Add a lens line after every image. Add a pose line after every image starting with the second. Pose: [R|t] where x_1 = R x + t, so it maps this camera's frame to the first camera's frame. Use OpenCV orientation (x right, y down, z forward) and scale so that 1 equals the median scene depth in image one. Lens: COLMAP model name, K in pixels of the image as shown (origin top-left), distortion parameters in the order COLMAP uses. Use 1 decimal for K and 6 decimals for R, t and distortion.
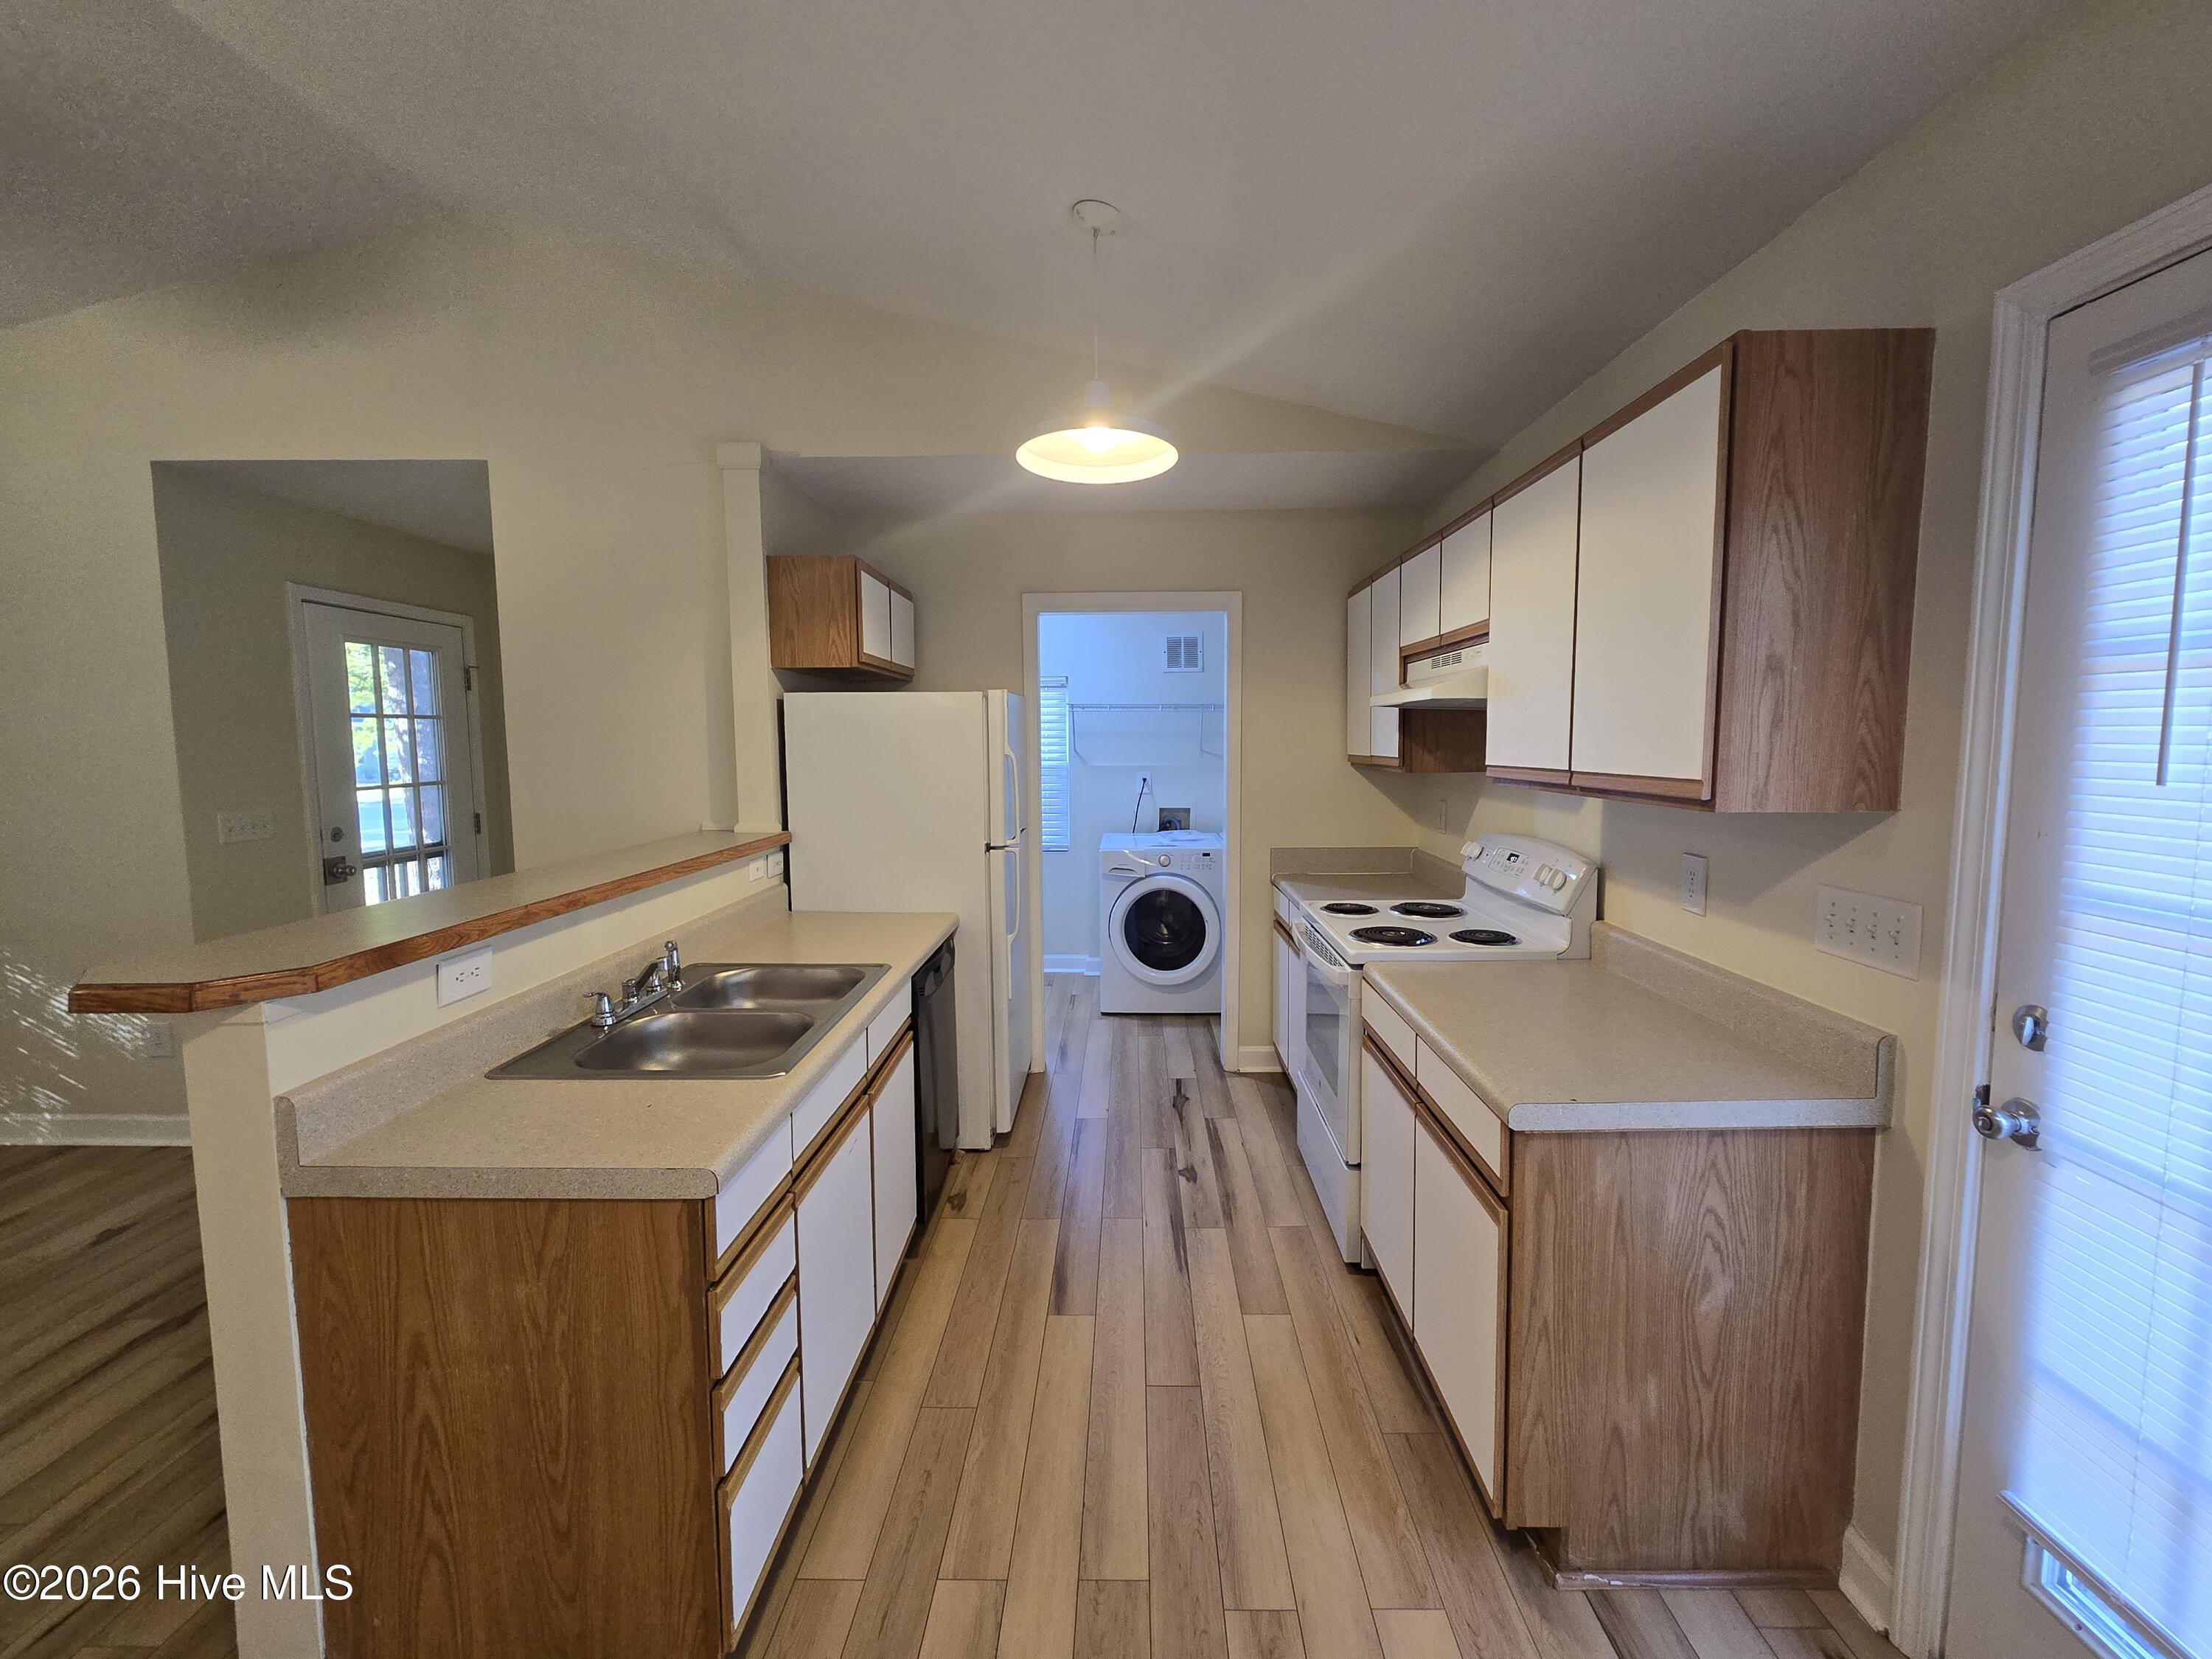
lens RADIAL K [[903.8, 0, 1116.8], [0, 903.8, 816.7], [0, 0, 1]] dist [-0.002239, 0.000631]
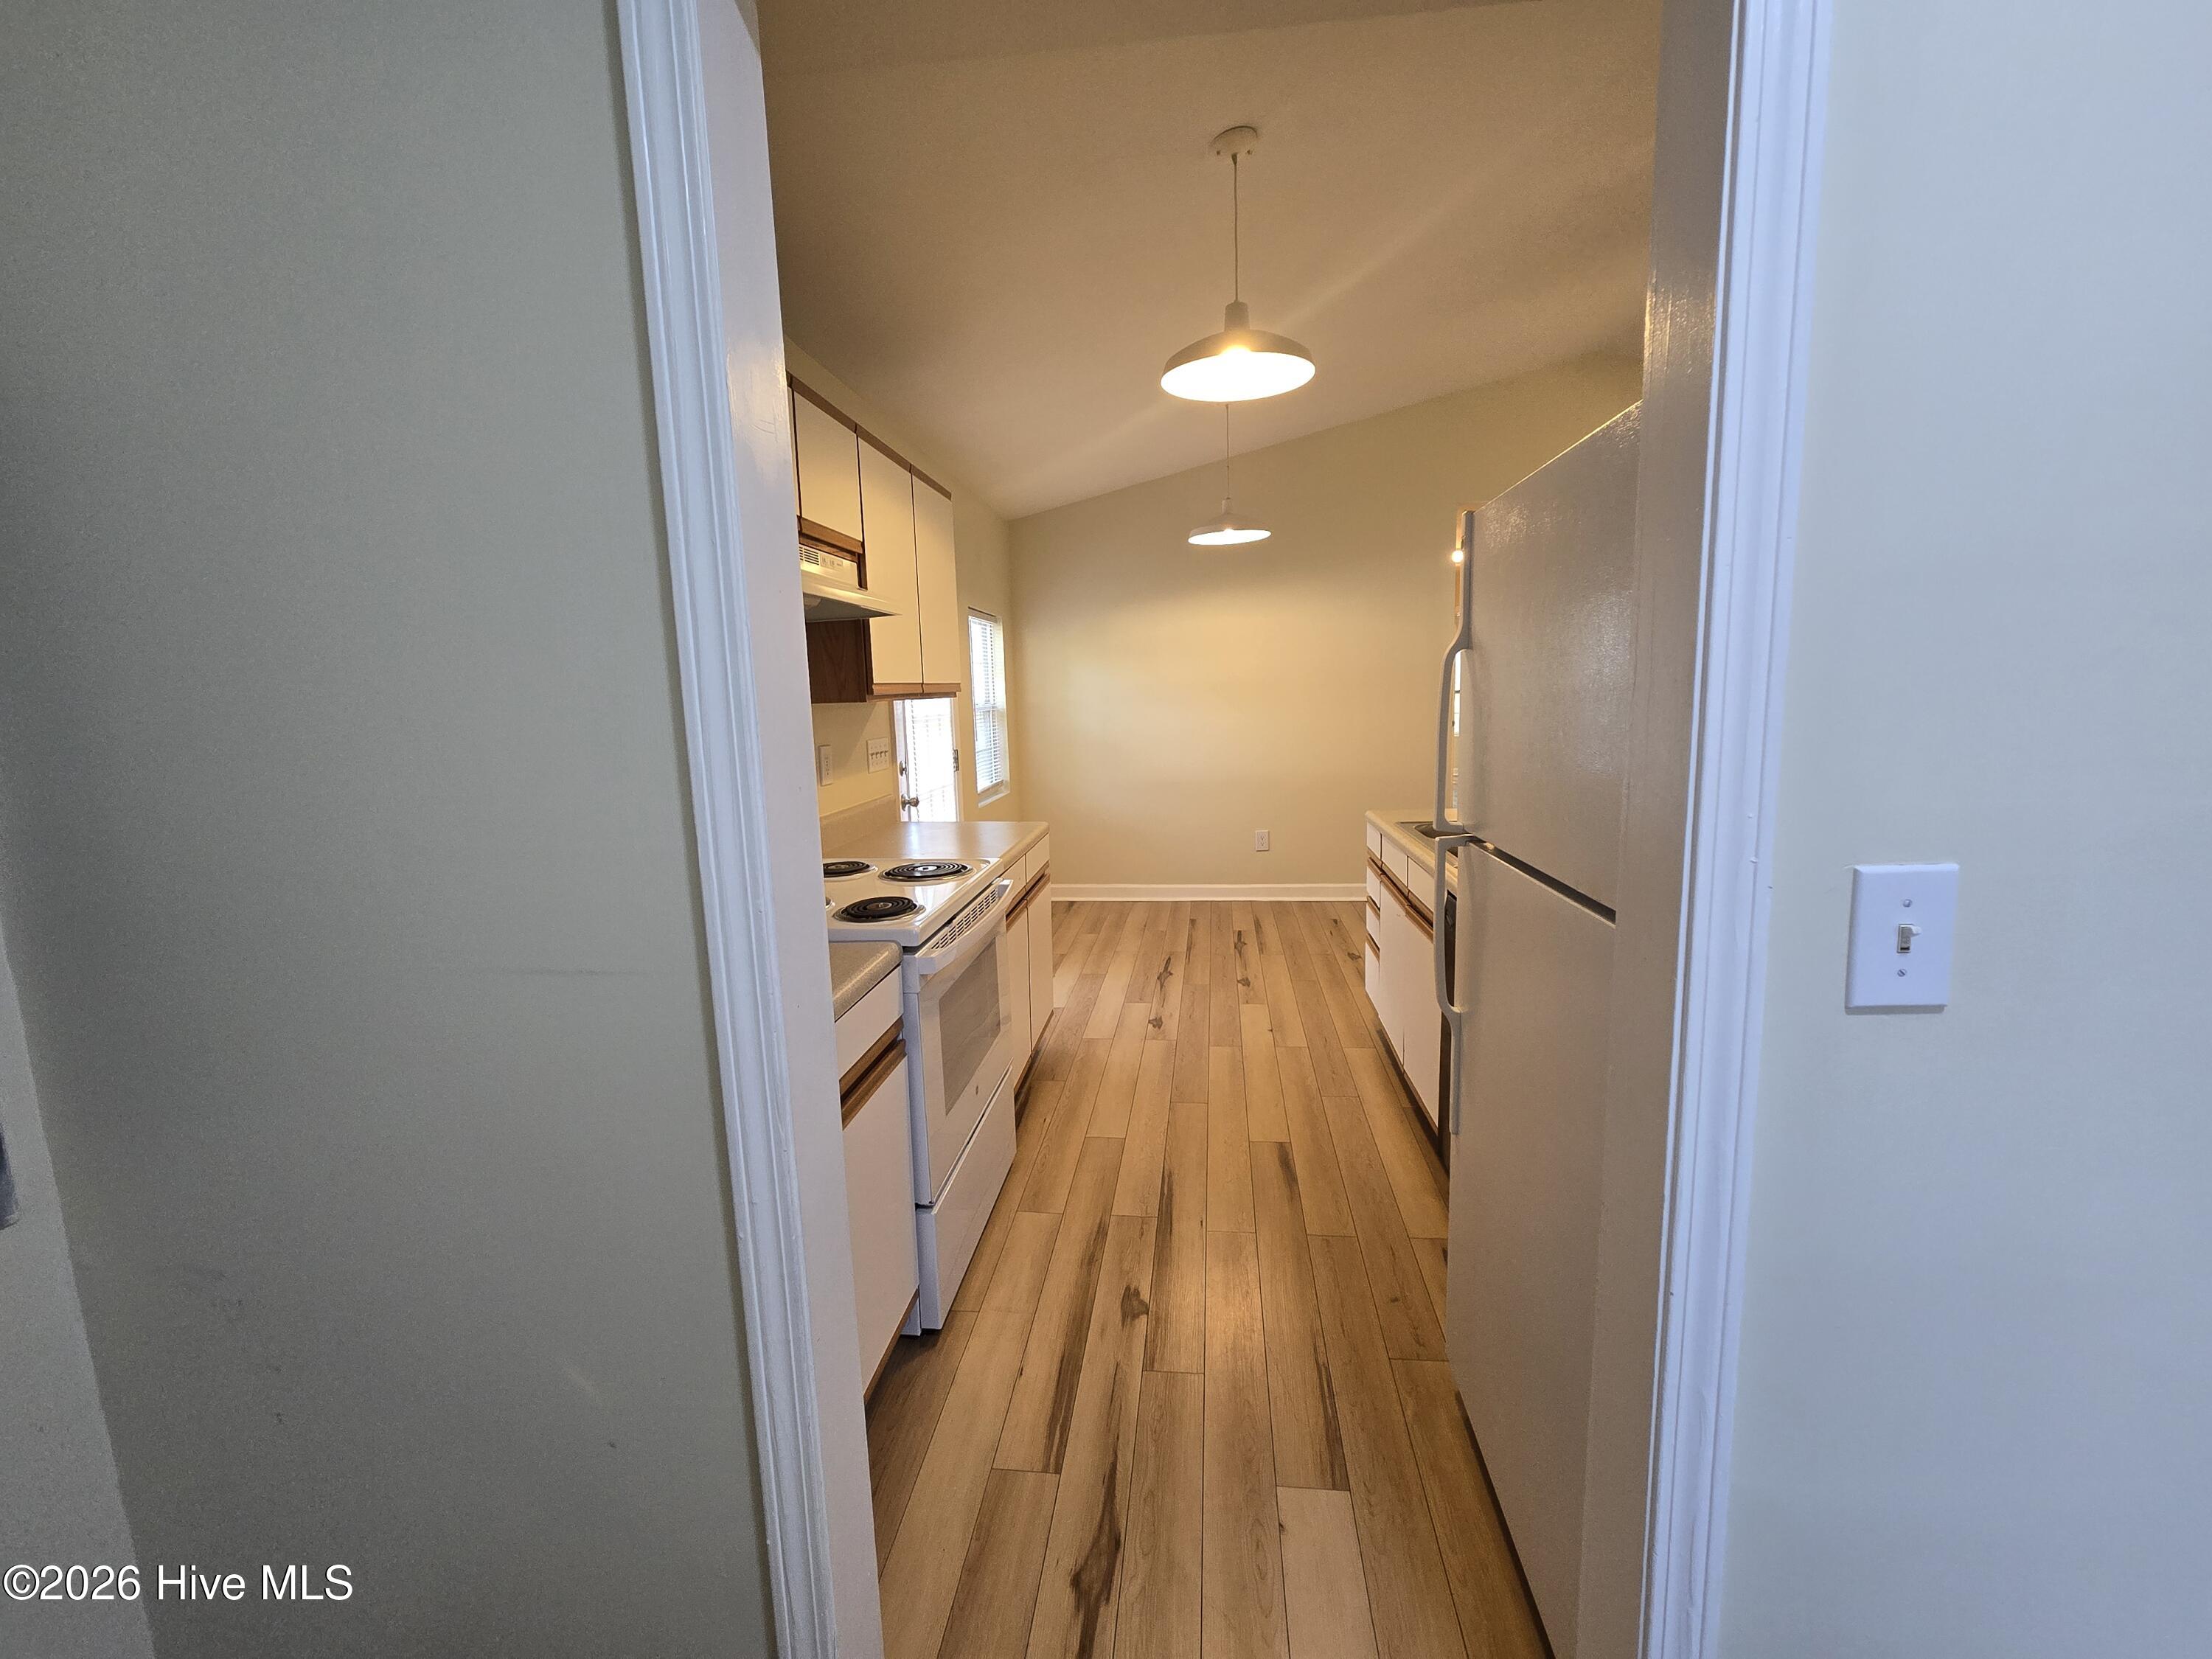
lens RADIAL K [[903.8, 0, 1116.8], [0, 903.8, 816.7], [0, 0, 1]] dist [-0.002239, 0.000631]
pose [[-0.995550, 0.021253, 0.091802, 0.023424], [0.041444, 0.973701, 0.224027, -0.099584], [-0.084627, 0.226835, -0.970249, 1.562461]]
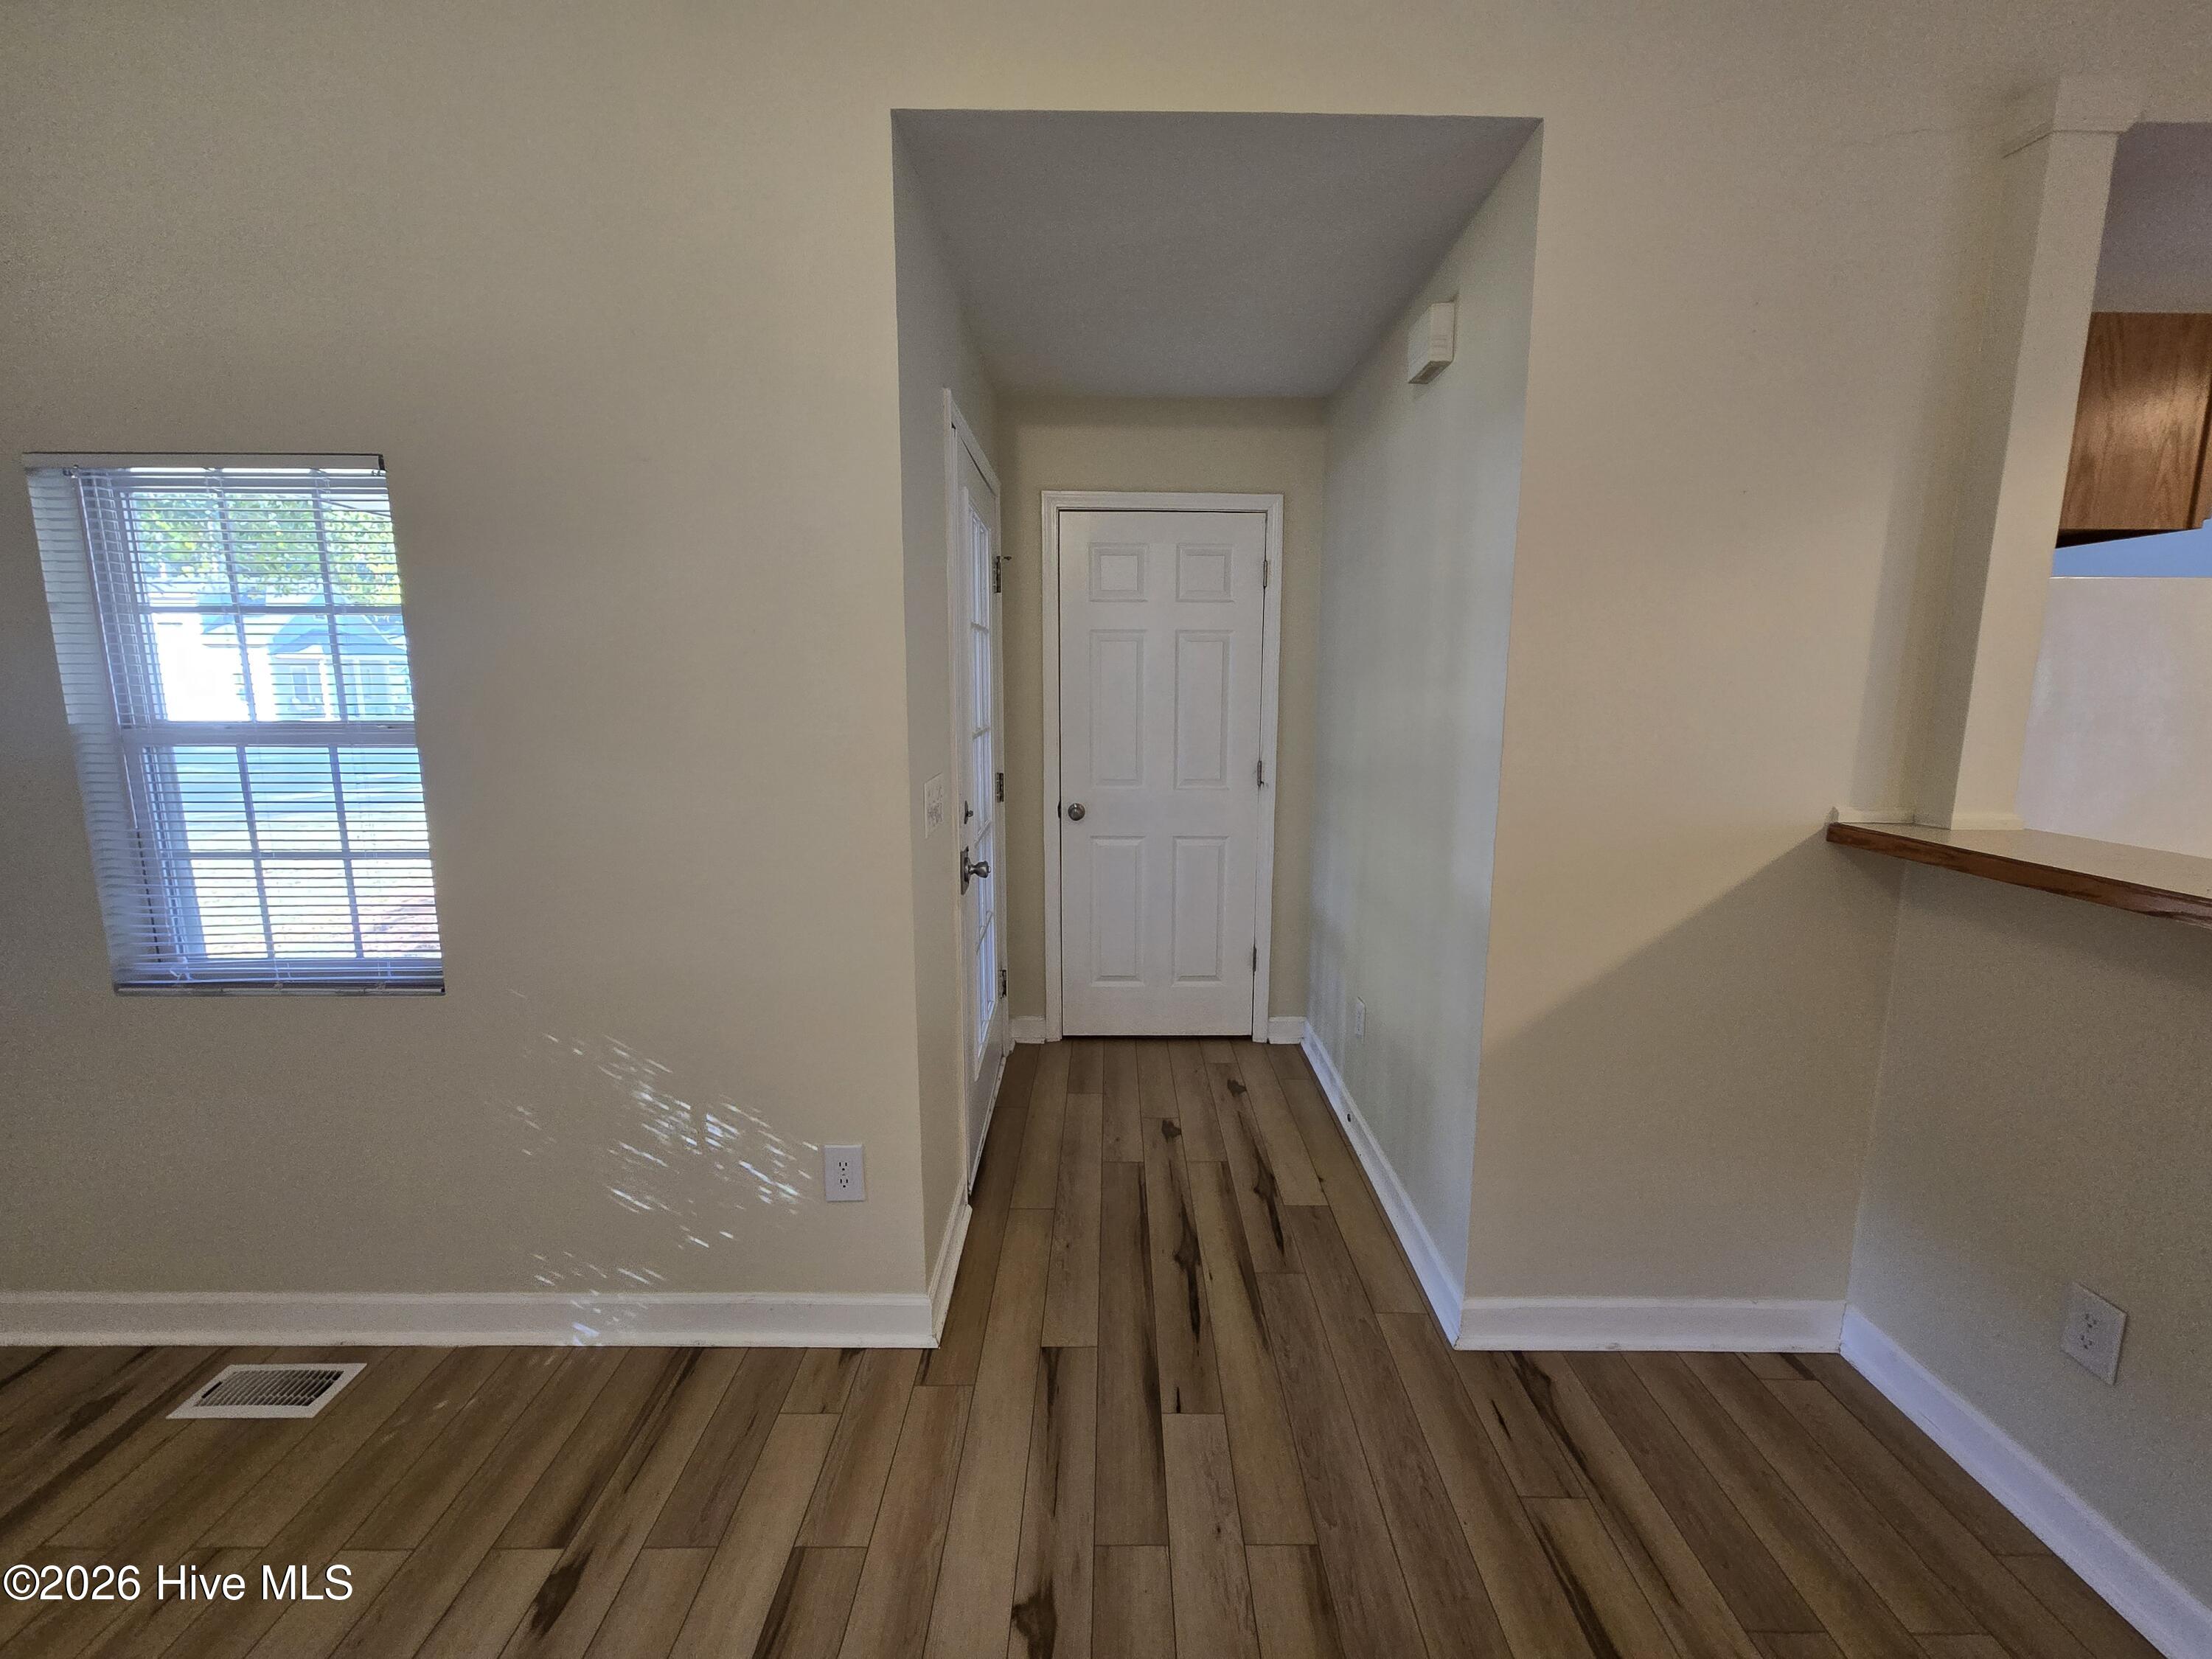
lens RADIAL K [[898.4, 0, 1112.4], [0, 898.4, 815.7], [0, 0, 1]] dist [-0.000960, -0.000210]
pose [[0.999815, 0.006309, 0.018178, -0.954490], [-0.007476, 0.997866, 0.064864, -0.023840], [-0.017730, -0.064988, 0.997729, 0.461086]]
